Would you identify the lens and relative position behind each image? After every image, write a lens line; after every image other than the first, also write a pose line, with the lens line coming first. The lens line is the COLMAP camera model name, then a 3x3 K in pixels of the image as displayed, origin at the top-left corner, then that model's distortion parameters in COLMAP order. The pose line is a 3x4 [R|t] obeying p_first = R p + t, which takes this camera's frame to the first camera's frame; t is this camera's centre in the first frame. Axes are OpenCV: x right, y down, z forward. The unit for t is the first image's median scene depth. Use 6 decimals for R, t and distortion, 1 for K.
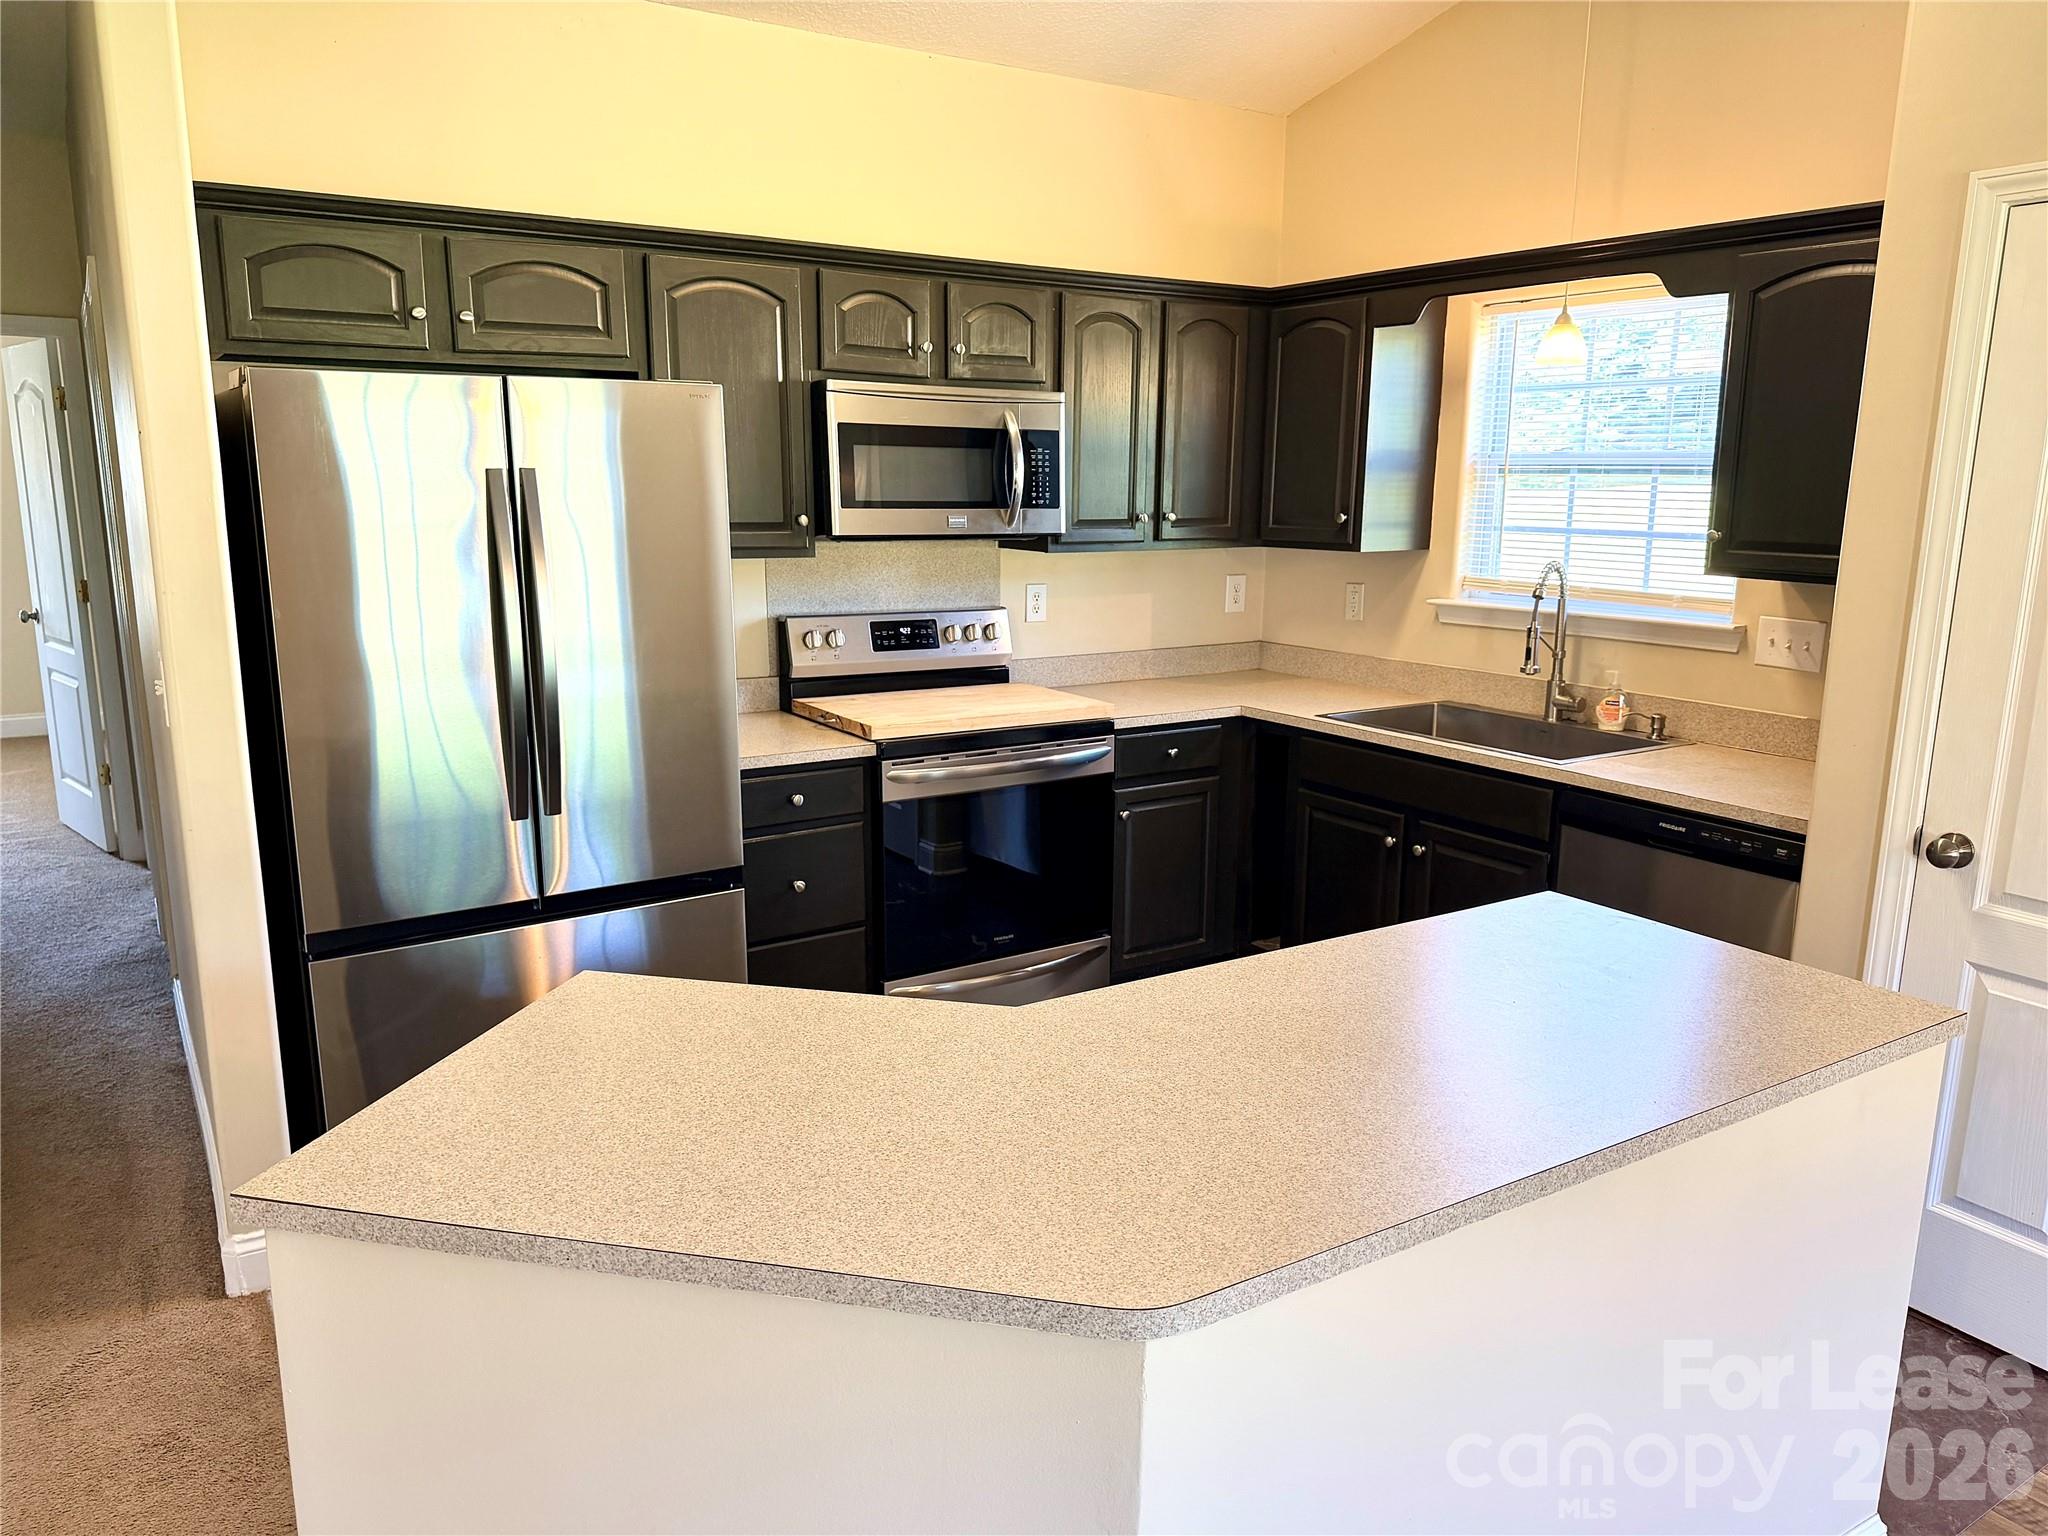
lens RADIAL K [[1433.0, 0, 1024.0], [0, 1433.0, 768.0], [0, 0, 1]] dist [0.152349, -0.239870]
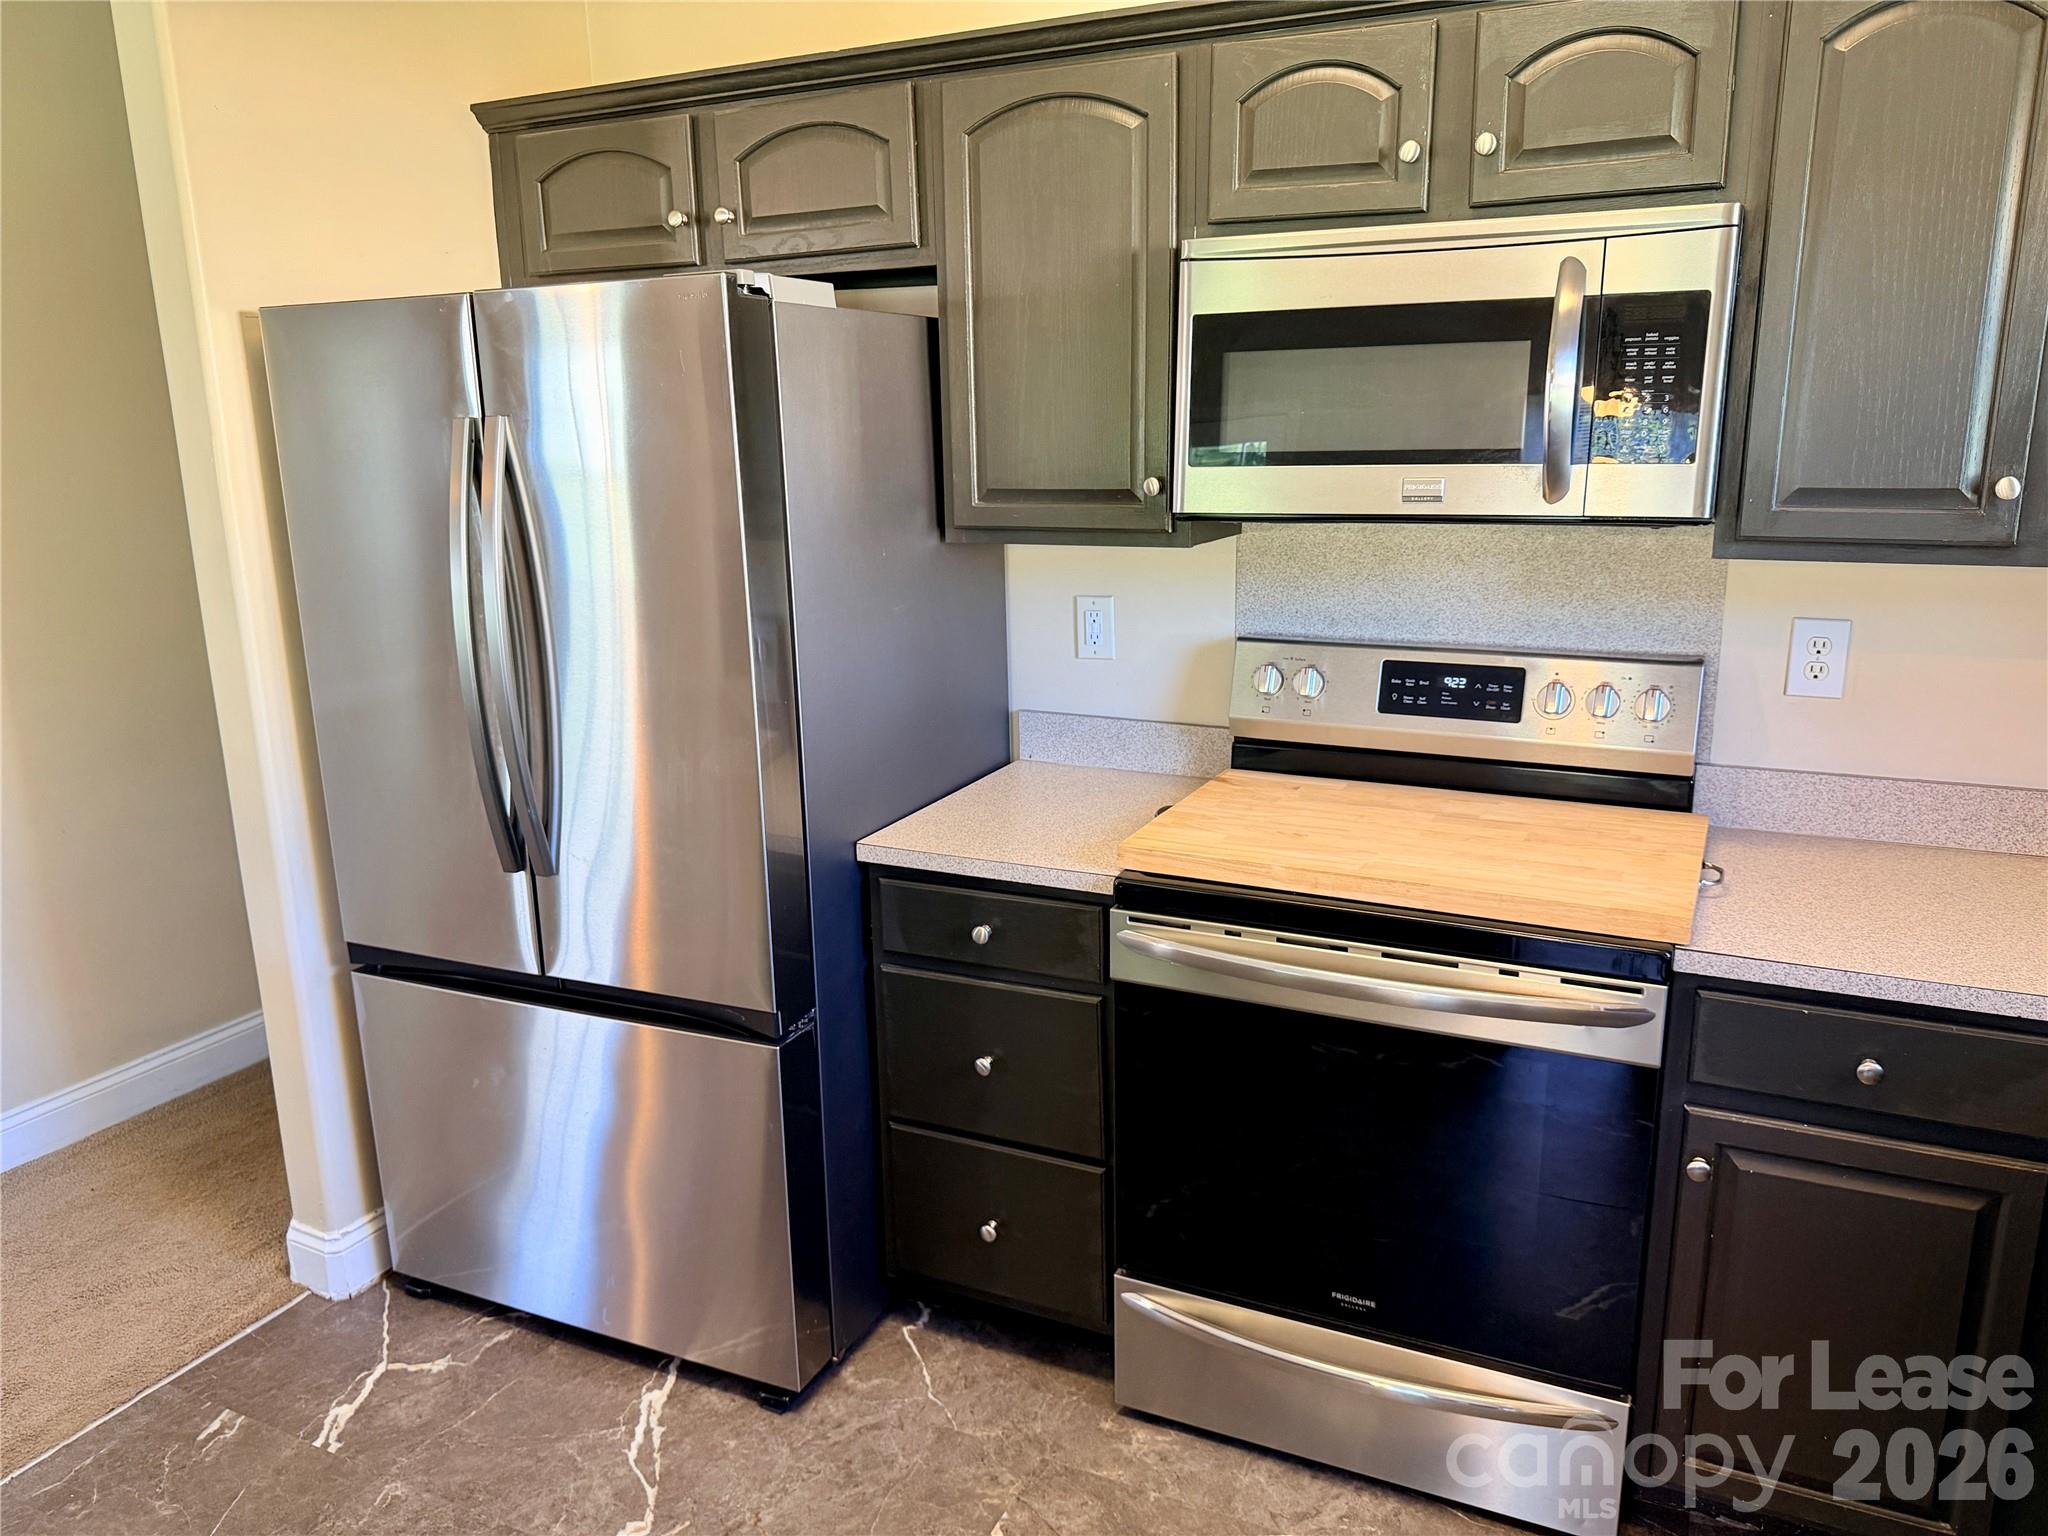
lens RADIAL K [[1433.0, 0, 1024.0], [0, 1433.0, 768.0], [0, 0, 1]] dist [0.152349, -0.239870]
pose [[0.525096, 0.187289, -0.830179, 0.316416], [-0.146883, 0.980790, 0.128362, -0.116493], [0.838272, 0.054537, 0.542518, 0.587624]]
